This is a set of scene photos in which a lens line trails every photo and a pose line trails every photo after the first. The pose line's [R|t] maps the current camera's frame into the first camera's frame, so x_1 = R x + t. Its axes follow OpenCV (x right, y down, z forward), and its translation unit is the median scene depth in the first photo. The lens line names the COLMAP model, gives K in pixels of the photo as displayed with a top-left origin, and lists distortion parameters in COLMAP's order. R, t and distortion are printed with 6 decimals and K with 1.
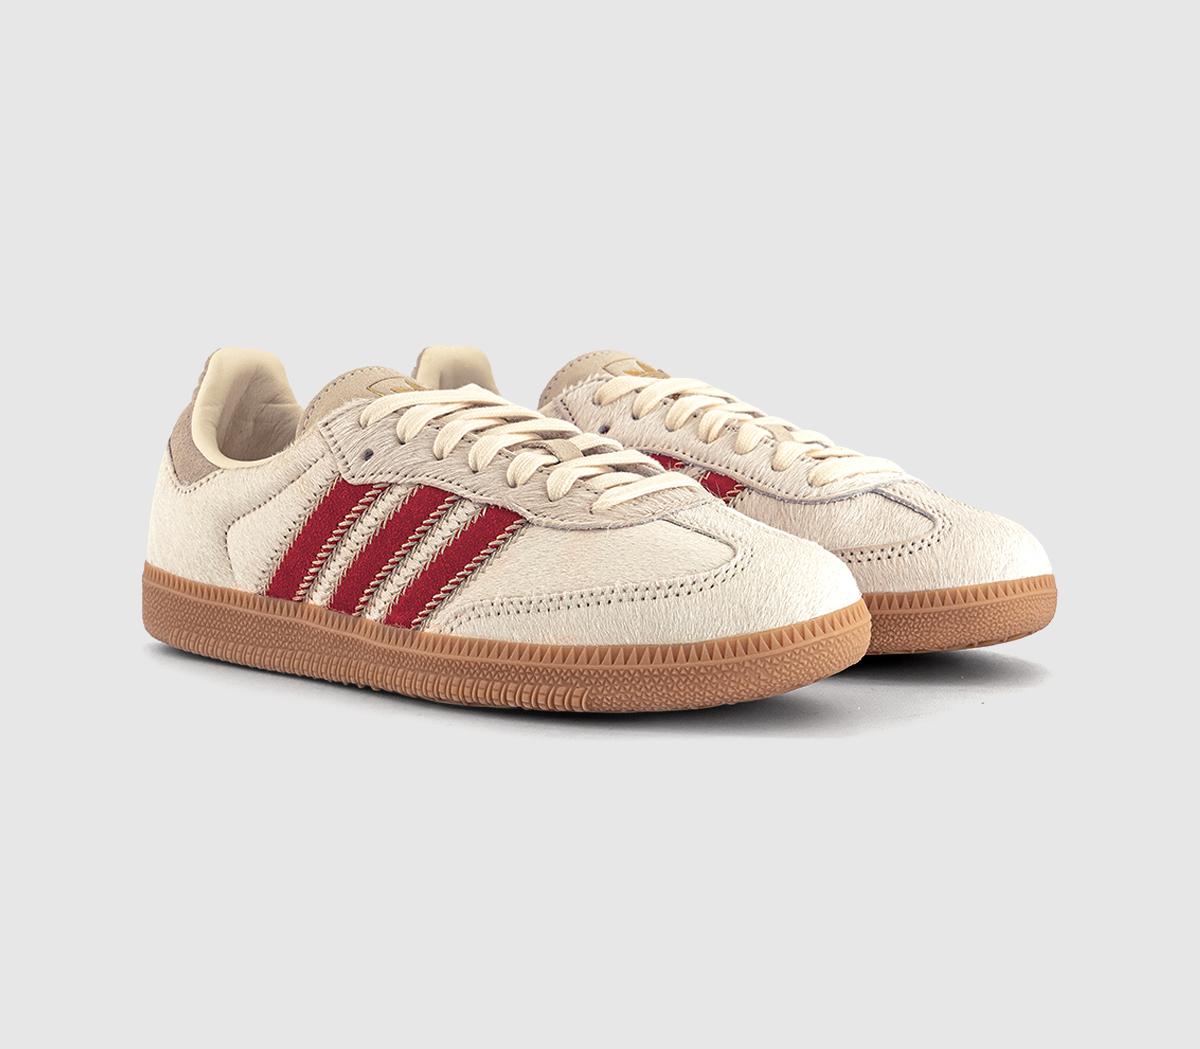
lens RADIAL K [[2274.2, 0, 600.0], [0, 2274.2, 524.5], [0, 0, 1]] dist [0.028540, -0.186088]
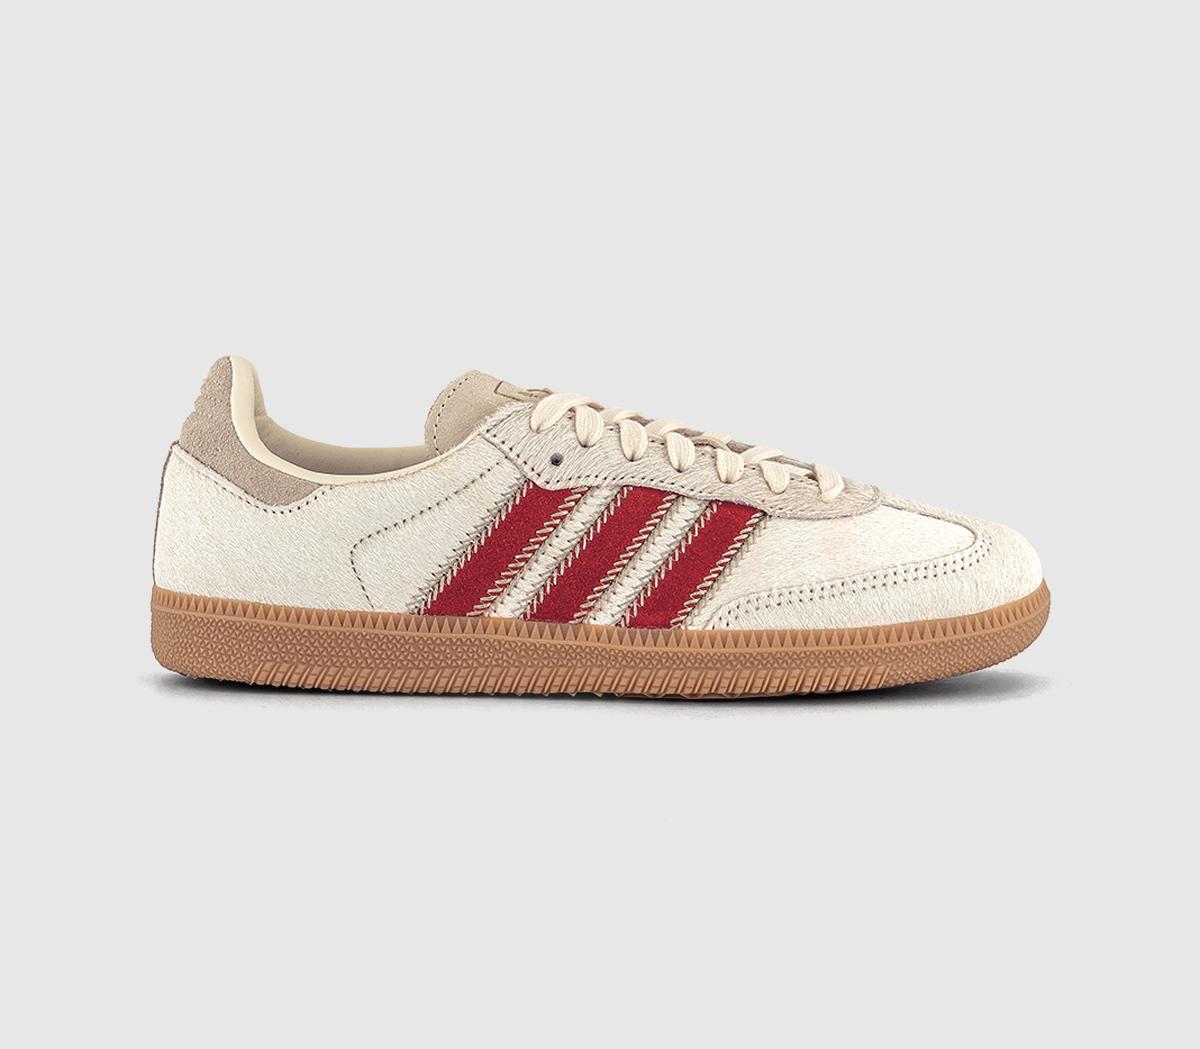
lens RADIAL K [[2274.2, 0, 600.0], [0, 2274.2, 524.5], [0, 0, 1]] dist [0.028540, -0.186088]
pose [[0.809976, -0.056345, 0.583751, -0.678807], [0.062467, 0.998000, 0.009653, -0.011345], [-0.583127, 0.028646, 0.811876, 0.199361]]
